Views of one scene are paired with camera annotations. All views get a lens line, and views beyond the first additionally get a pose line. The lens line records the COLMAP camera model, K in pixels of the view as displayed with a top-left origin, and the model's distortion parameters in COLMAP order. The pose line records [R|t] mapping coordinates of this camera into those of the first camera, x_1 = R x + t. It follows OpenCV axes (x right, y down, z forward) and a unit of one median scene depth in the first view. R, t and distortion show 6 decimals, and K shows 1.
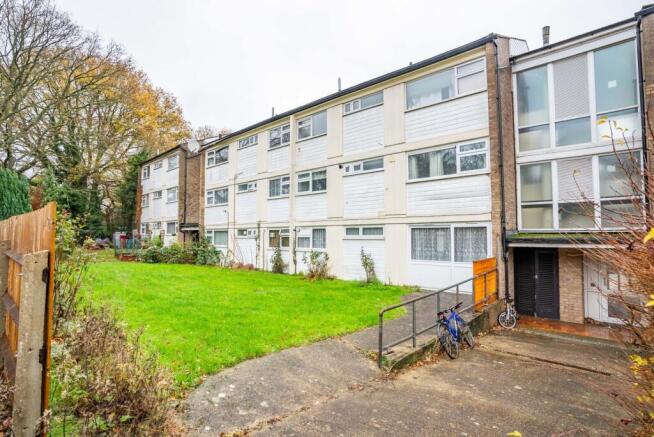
lens RADIAL K [[333.9, 0, 327.0], [0, 333.9, 218.5], [0, 0, 1]] dist [-0.054631, 0.000053]
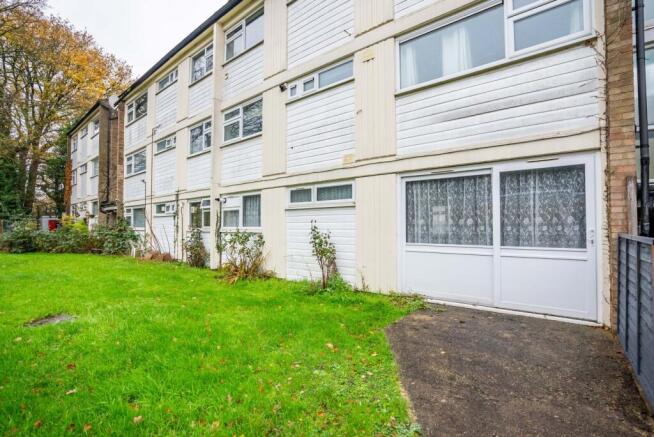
lens RADIAL K [[308.9, 0, 329.8], [0, 308.9, 219.5], [0, 0, 1]] dist [-0.059202, 0.023891]
pose [[0.997849, -0.001778, 0.065528, 0.080625], [-0.000369, 0.999464, 0.032747, 0.054671], [-0.065551, -0.032701, 0.997313, 0.406962]]
